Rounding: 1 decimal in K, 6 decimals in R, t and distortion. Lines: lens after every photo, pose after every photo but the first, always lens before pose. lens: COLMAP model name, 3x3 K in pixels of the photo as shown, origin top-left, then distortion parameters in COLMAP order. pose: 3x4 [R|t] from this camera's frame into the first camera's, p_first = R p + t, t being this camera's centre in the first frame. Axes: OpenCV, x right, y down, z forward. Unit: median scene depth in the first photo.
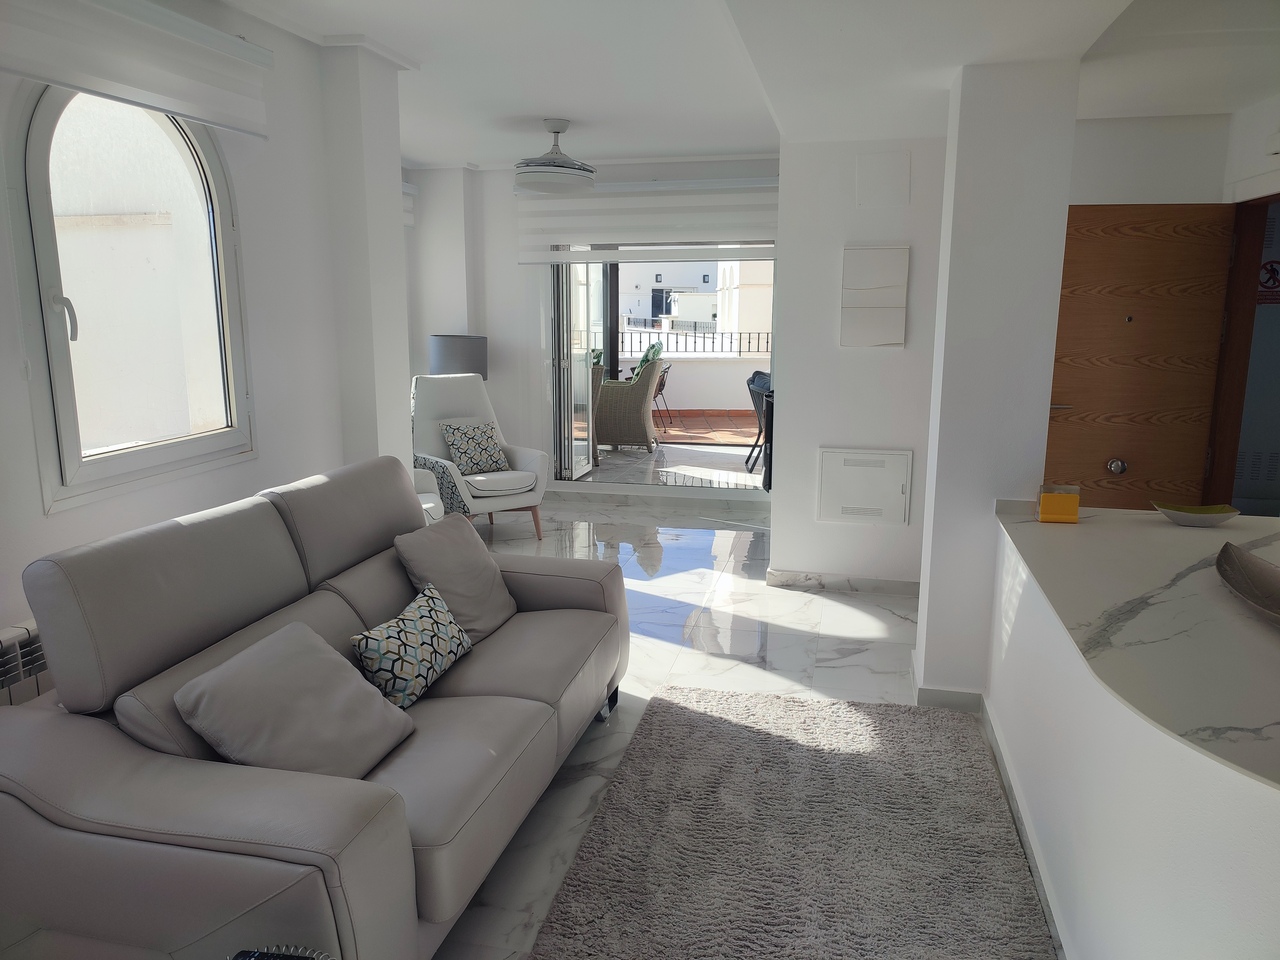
lens RADIAL K [[919.8, 0, 645.6], [0, 919.8, 477.4], [0, 0, 1]] dist [0.027797, -0.029798]
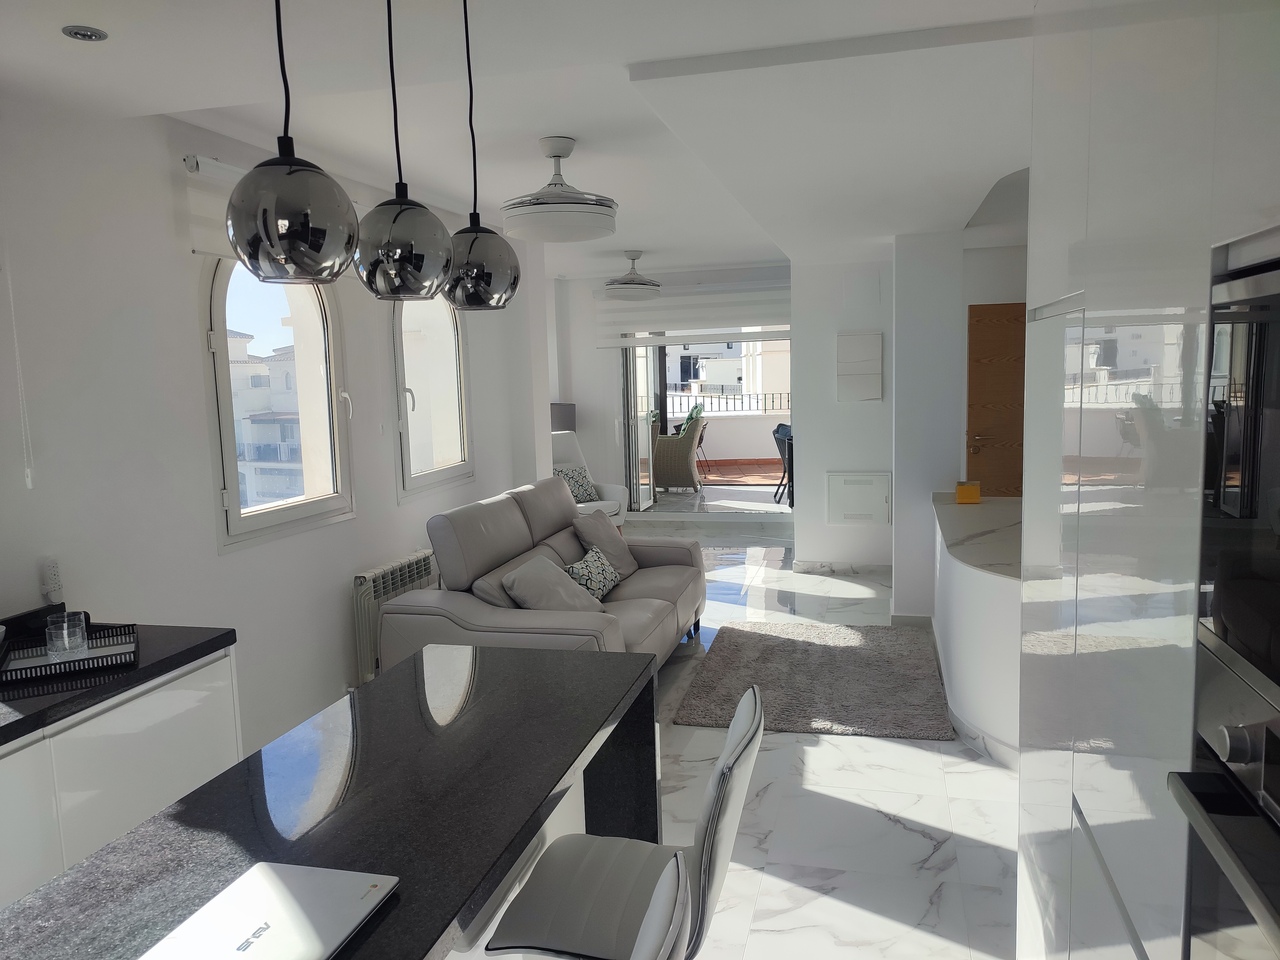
lens RADIAL K [[919.8, 0, 641.0], [0, 919.8, 477.5], [0, 0, 1]] dist [0.027797, -0.029798]
pose [[0.999062, -0.029998, -0.031240, -0.083691], [0.027806, 0.997272, -0.068383, 0.101617], [0.033207, 0.067450, 0.997170, -0.674580]]
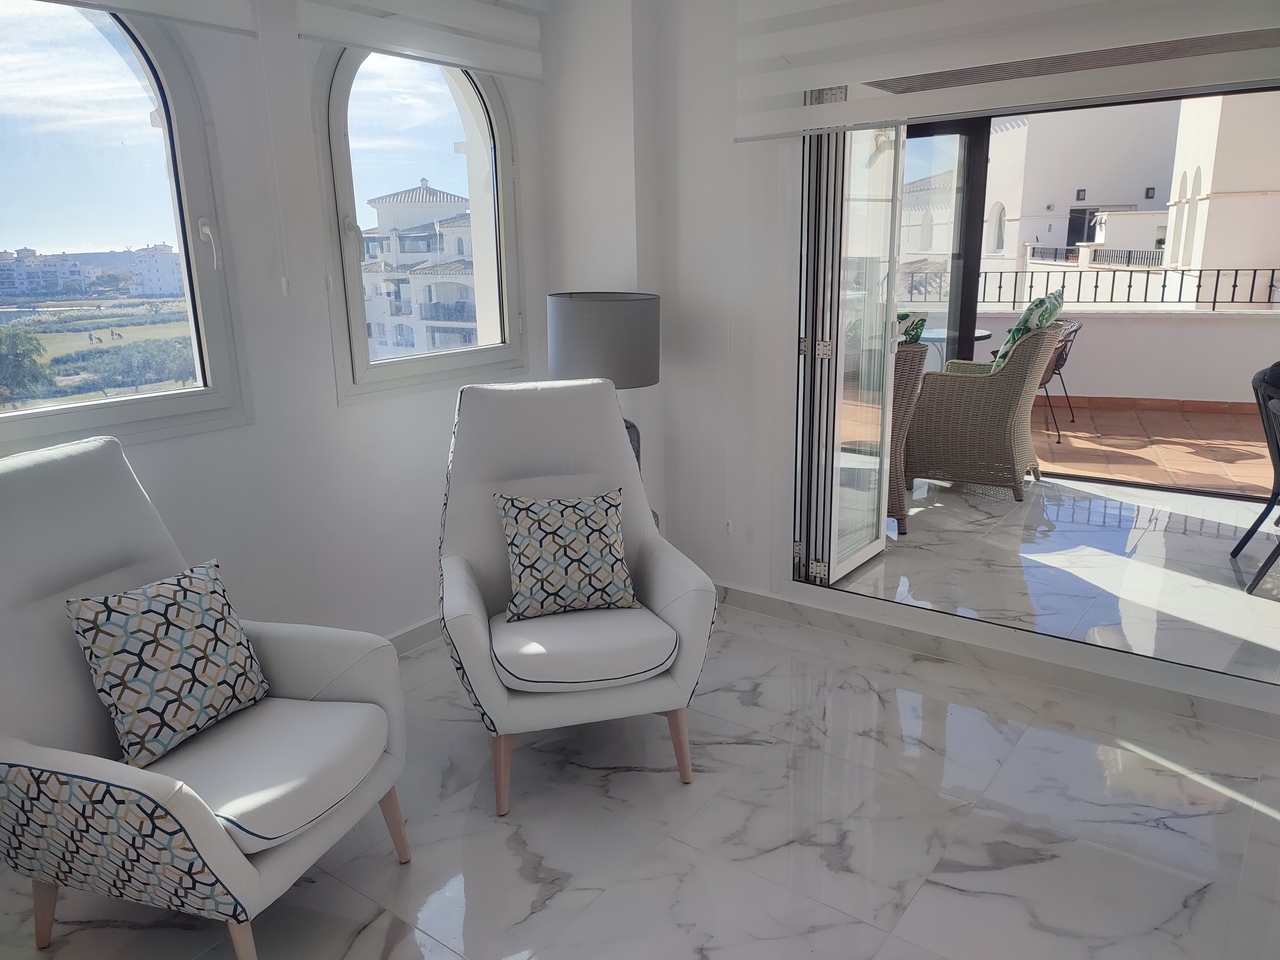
lens RADIAL K [[919.8, 0, 643.3], [0, 919.8, 487.4], [0, 0, 1]] dist [0.027797, -0.029798]
pose [[0.914718, 0.080867, -0.395919, 0.001725], [-0.049746, 0.994854, 0.088269, -0.007136], [0.401019, -0.061046, 0.914033, 0.041412]]
